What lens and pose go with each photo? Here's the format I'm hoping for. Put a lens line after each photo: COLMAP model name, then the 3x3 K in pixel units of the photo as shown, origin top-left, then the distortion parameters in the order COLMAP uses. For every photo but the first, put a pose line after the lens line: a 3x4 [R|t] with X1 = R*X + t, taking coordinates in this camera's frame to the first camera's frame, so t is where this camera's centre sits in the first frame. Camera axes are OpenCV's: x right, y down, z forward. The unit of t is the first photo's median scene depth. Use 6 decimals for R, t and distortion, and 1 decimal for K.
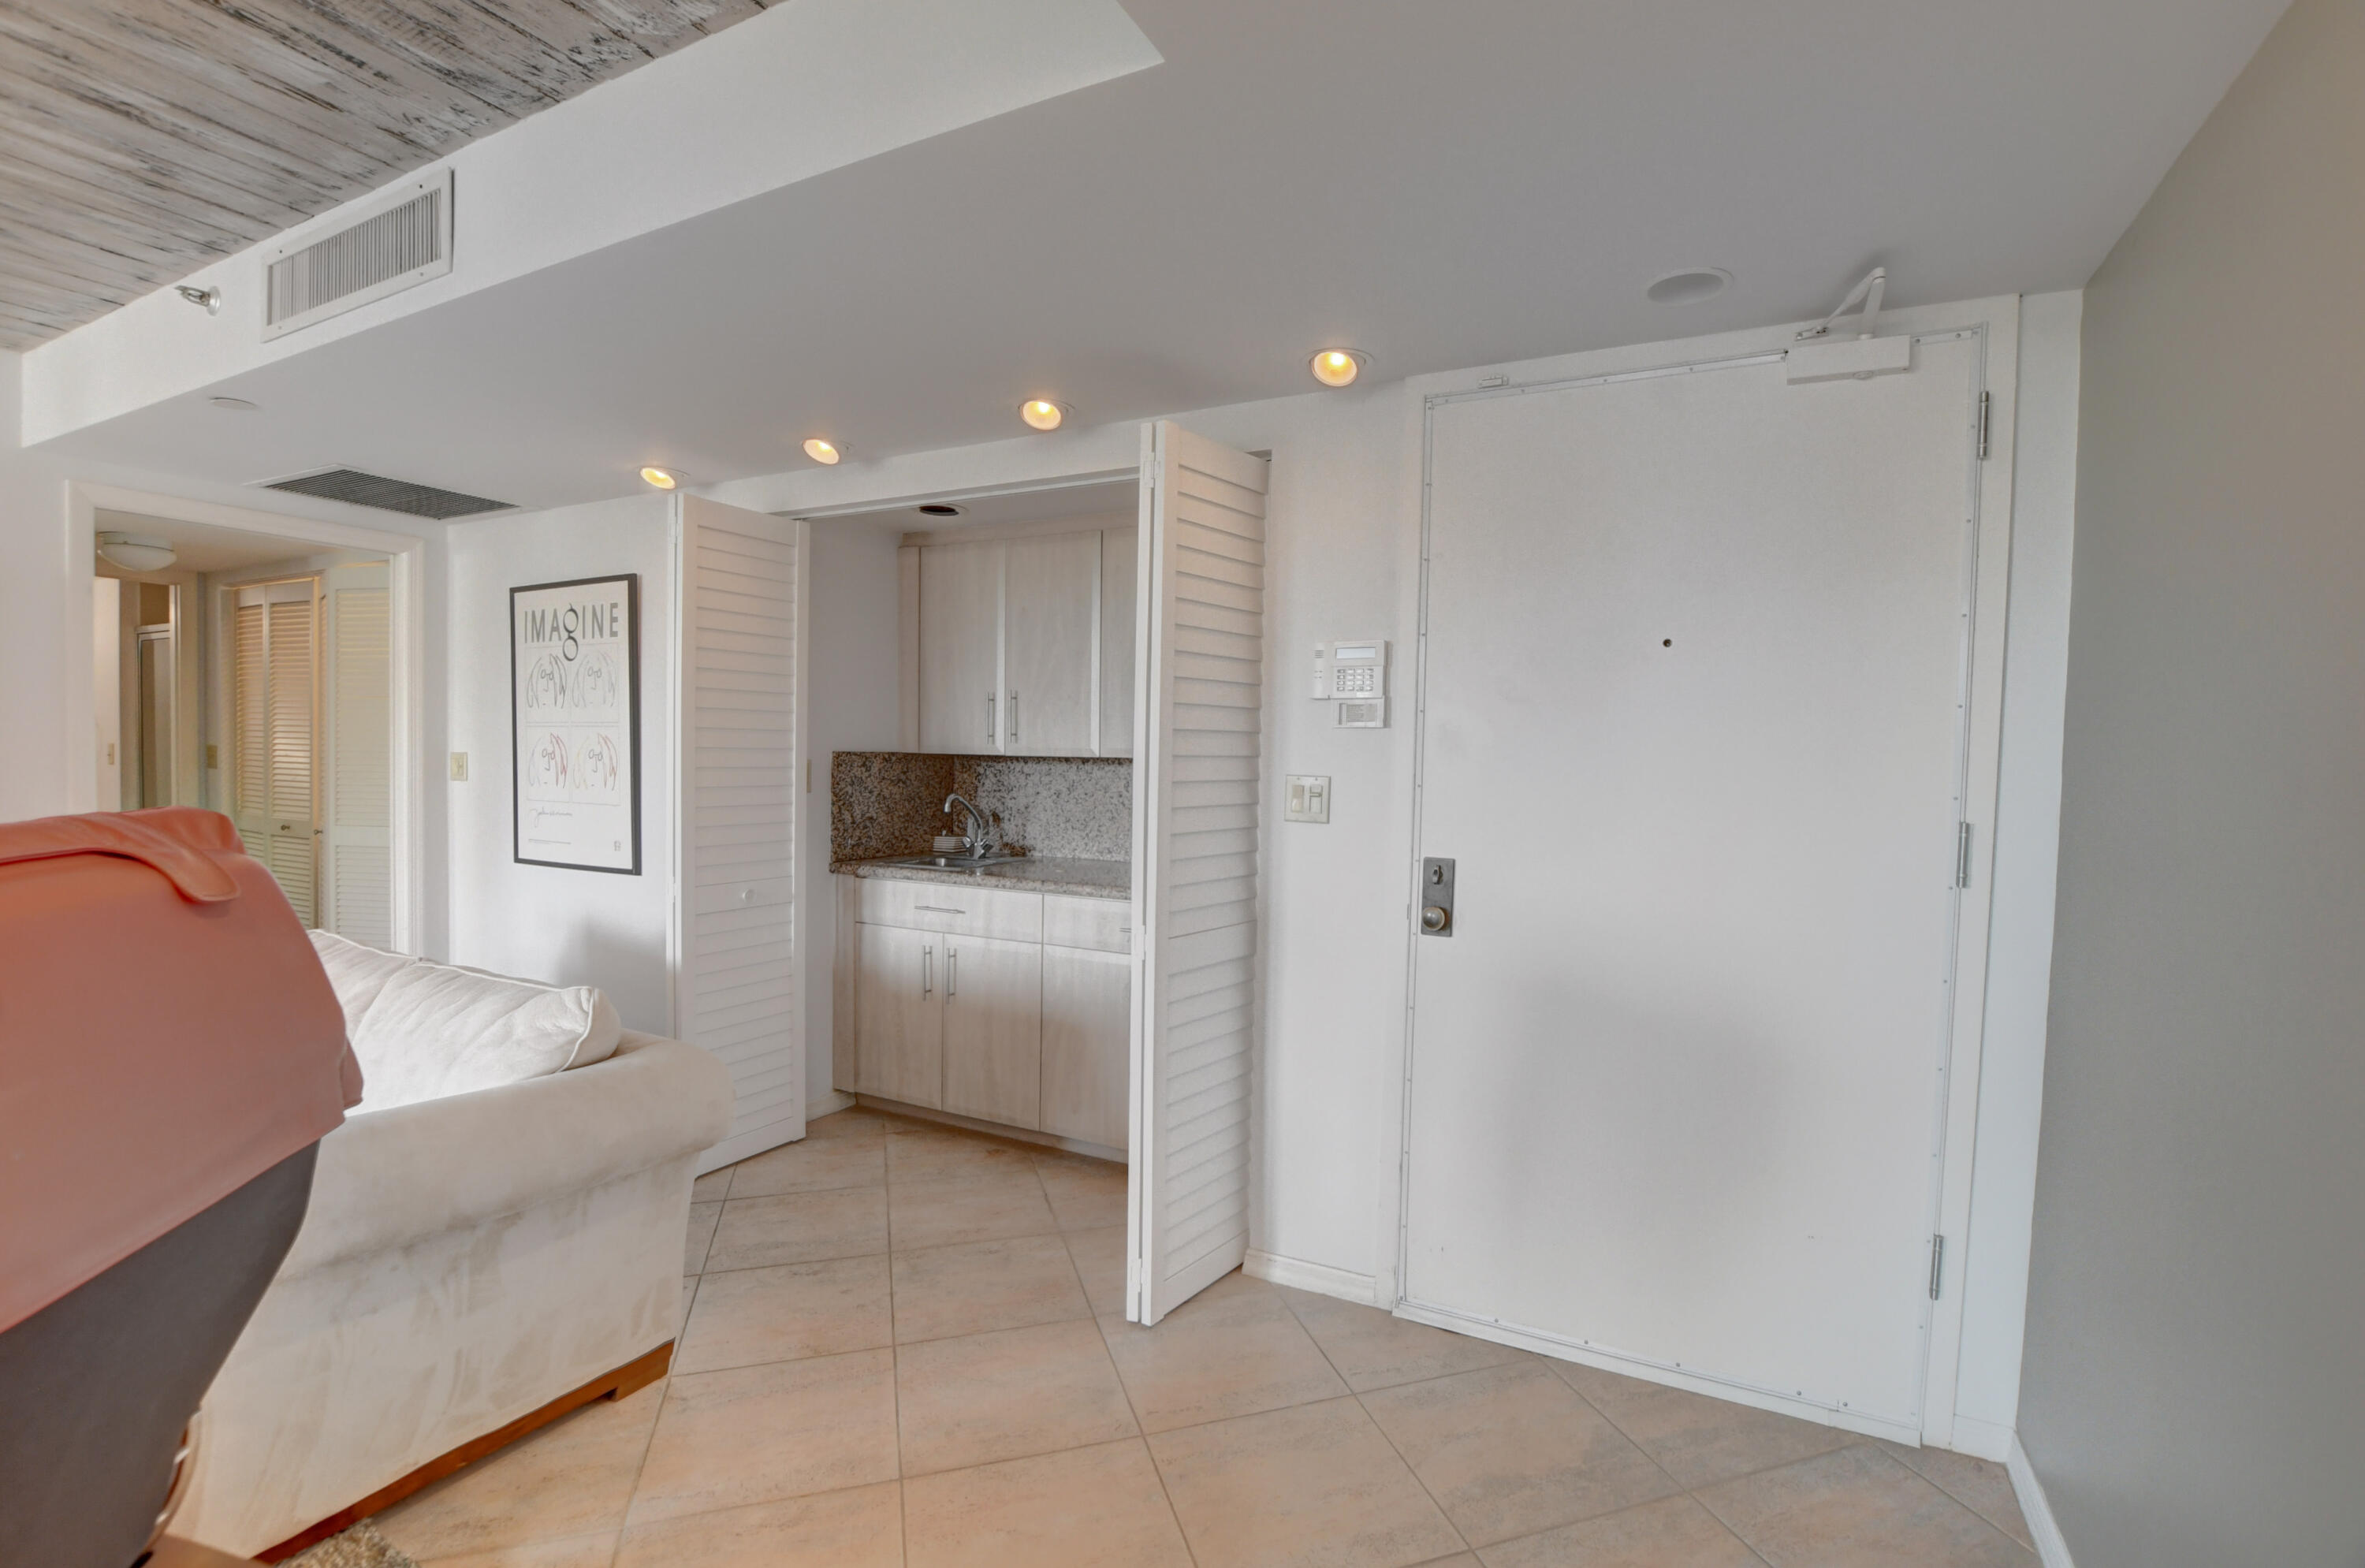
lens RADIAL K [[1029.2, 0, 1271.6], [0, 1029.2, 785.0], [0, 0, 1]] dist [-0.031917, 0.000273]
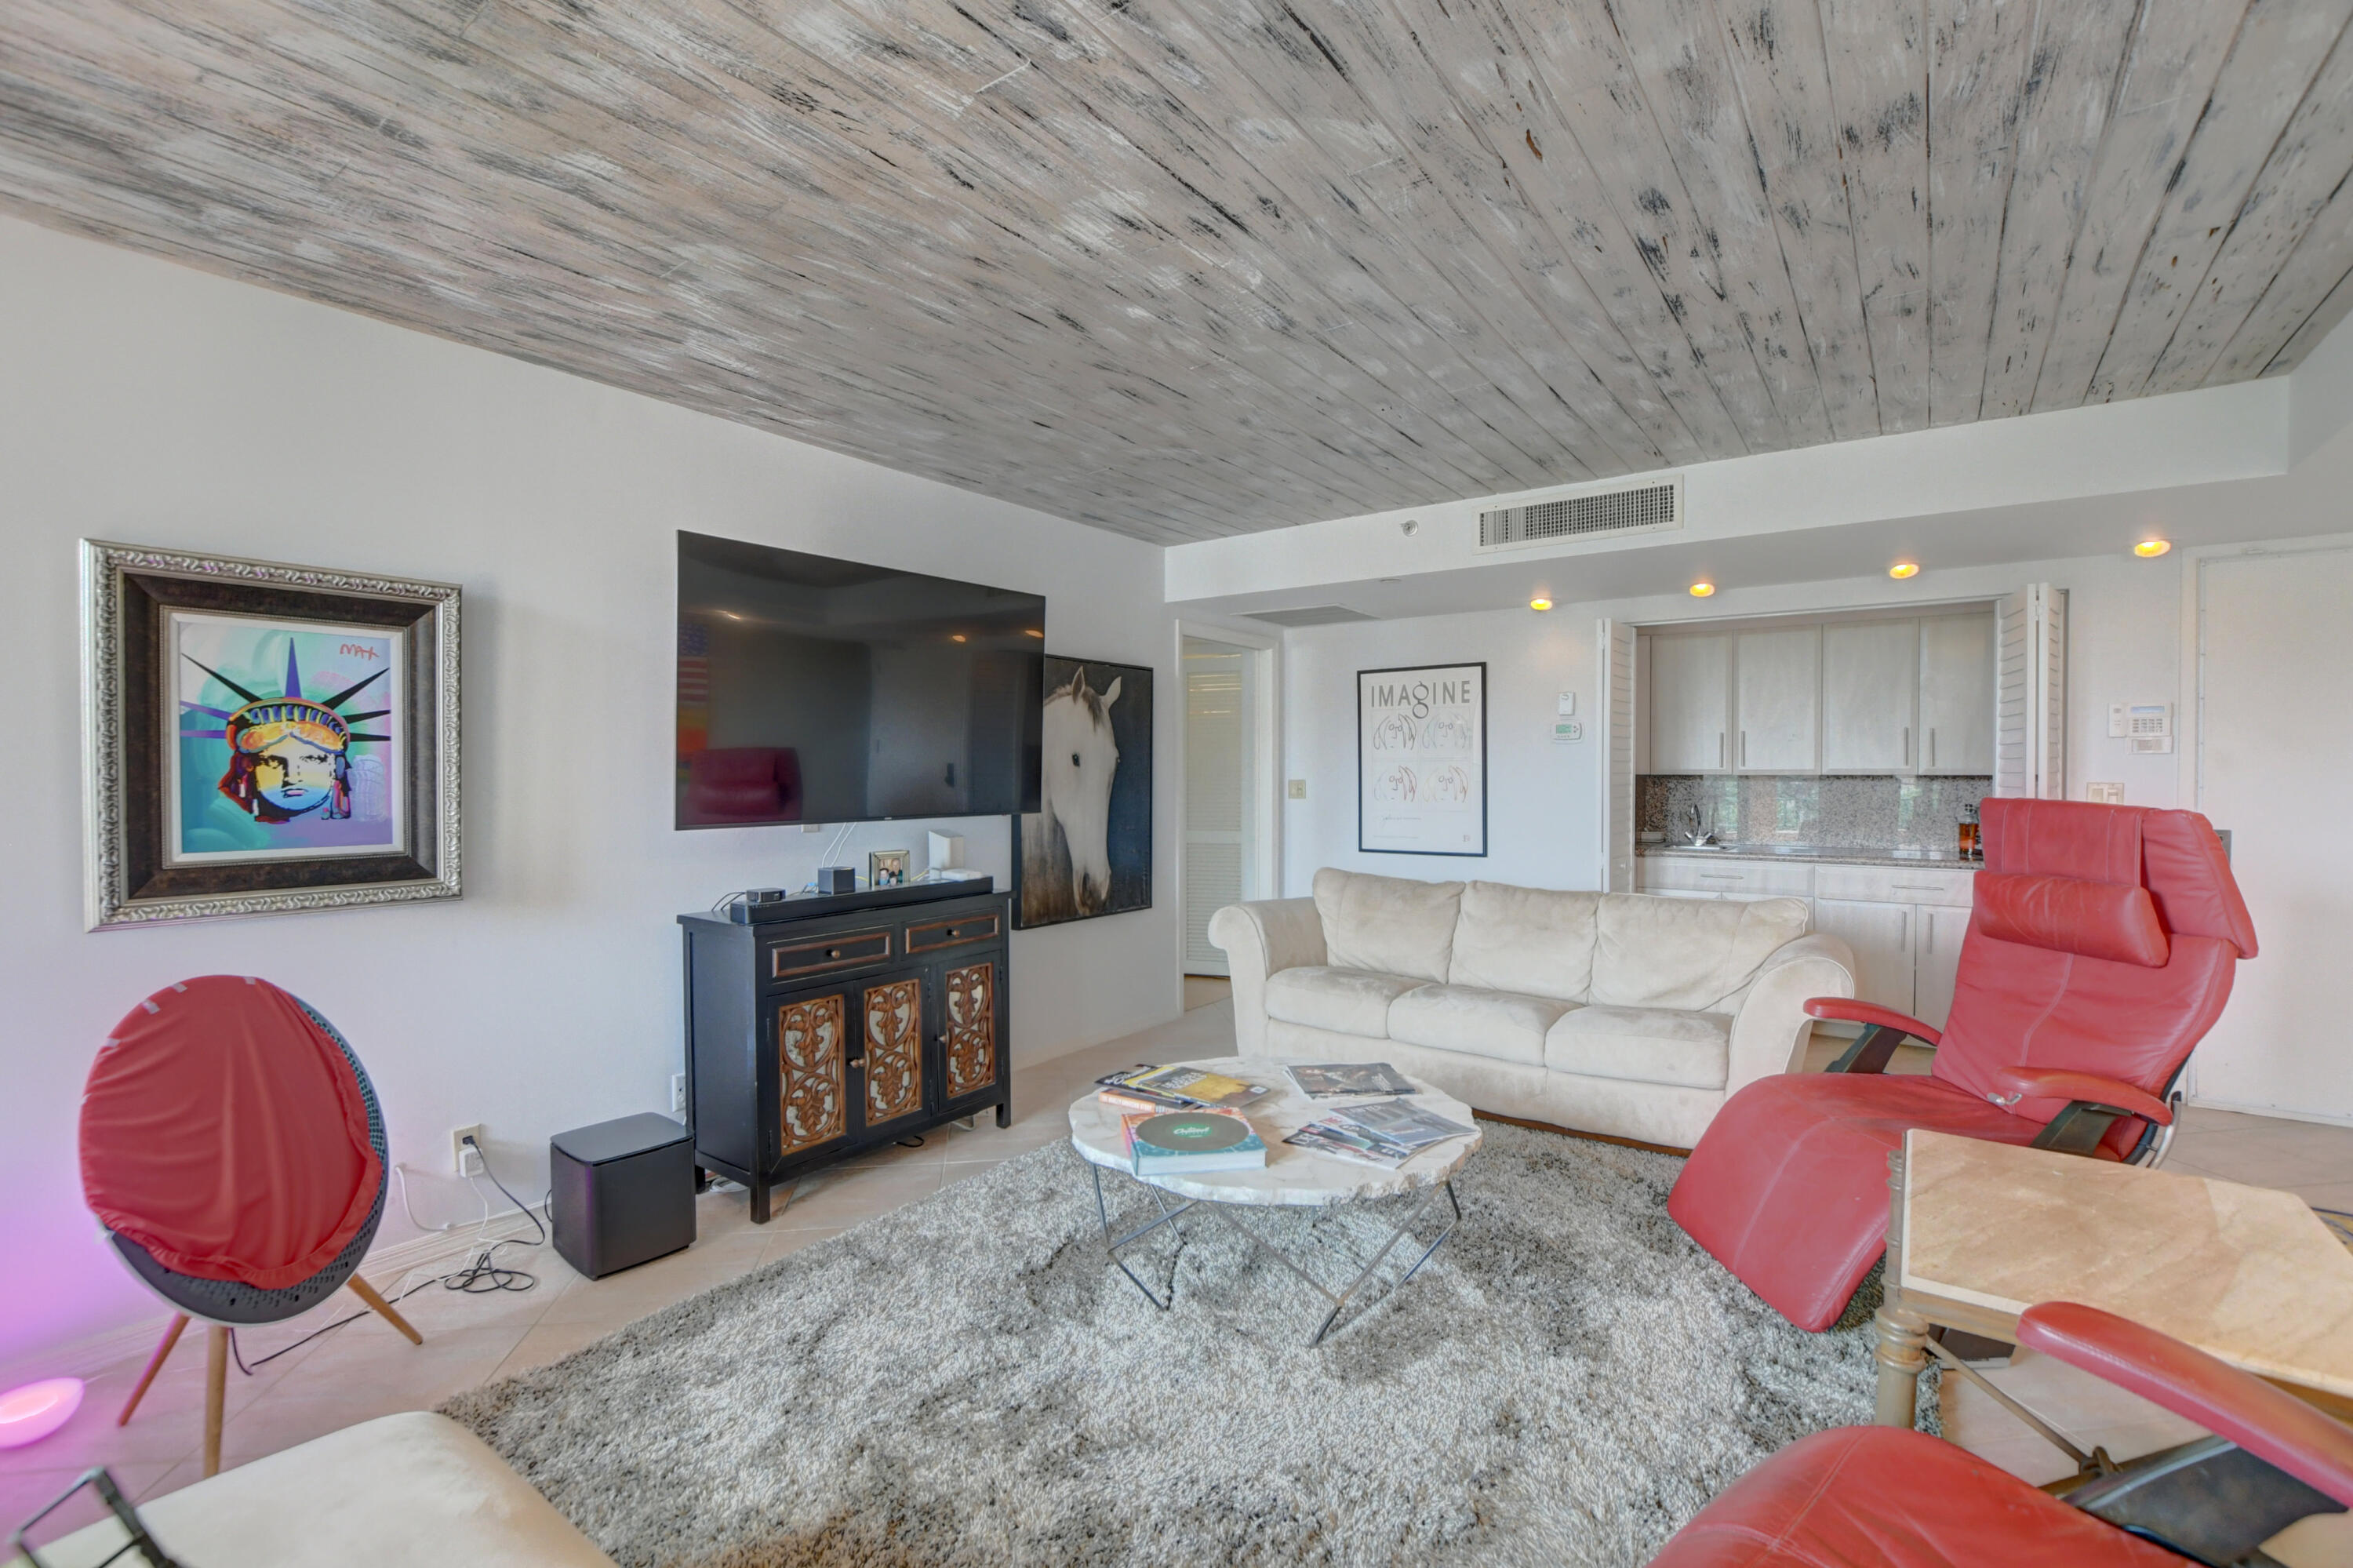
lens RADIAL K [[1056.3, 0, 1155.0], [0, 1056.3, 788.8], [0, 0, 1]] dist [-0.023024, 0.000165]
pose [[0.981497, -0.018194, -0.190609, -0.864680], [0.015547, 0.999761, -0.015375, 0.002172], [0.190844, 0.012127, 0.981546, -0.708986]]
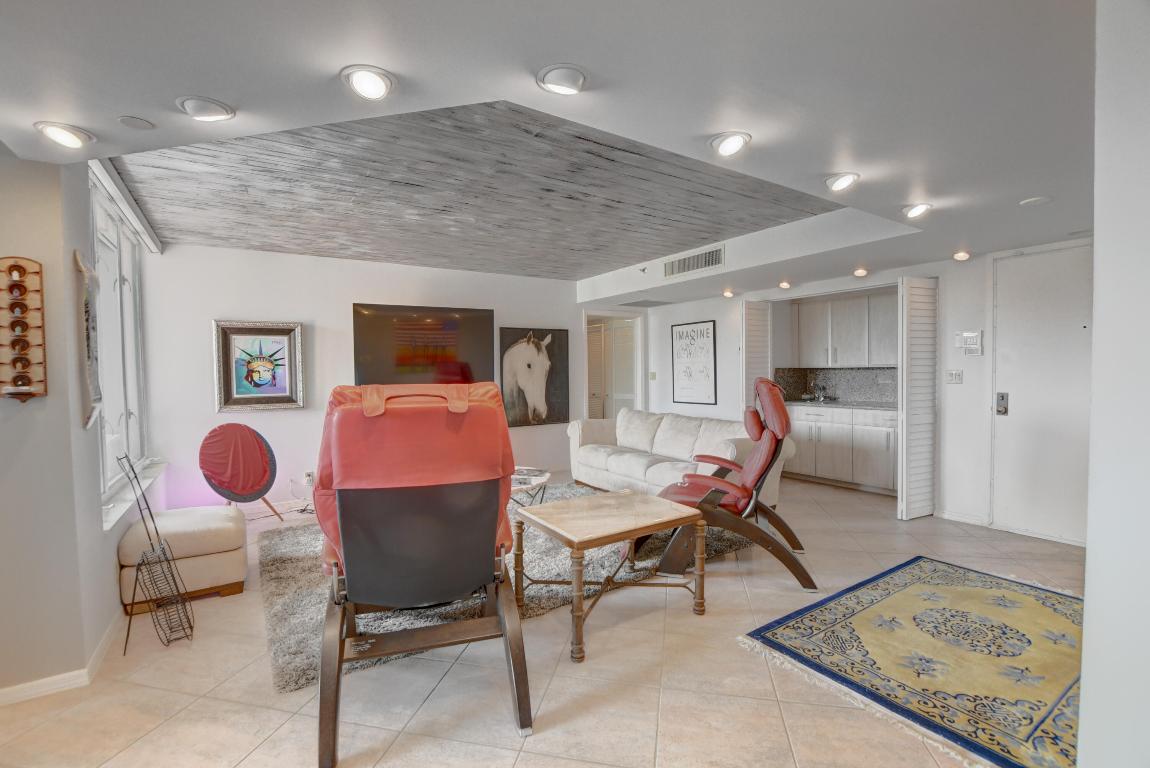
lens RADIAL K [[522.8, 0, 561.2], [0, 522.8, 384.5], [0, 0, 1]] dist [-0.023565, -0.000253]
pose [[0.841656, -0.017971, -0.539715, -0.105862], [0.016880, 0.999833, -0.006968, 0.021924], [0.539750, -0.003246, 0.841819, -0.868084]]
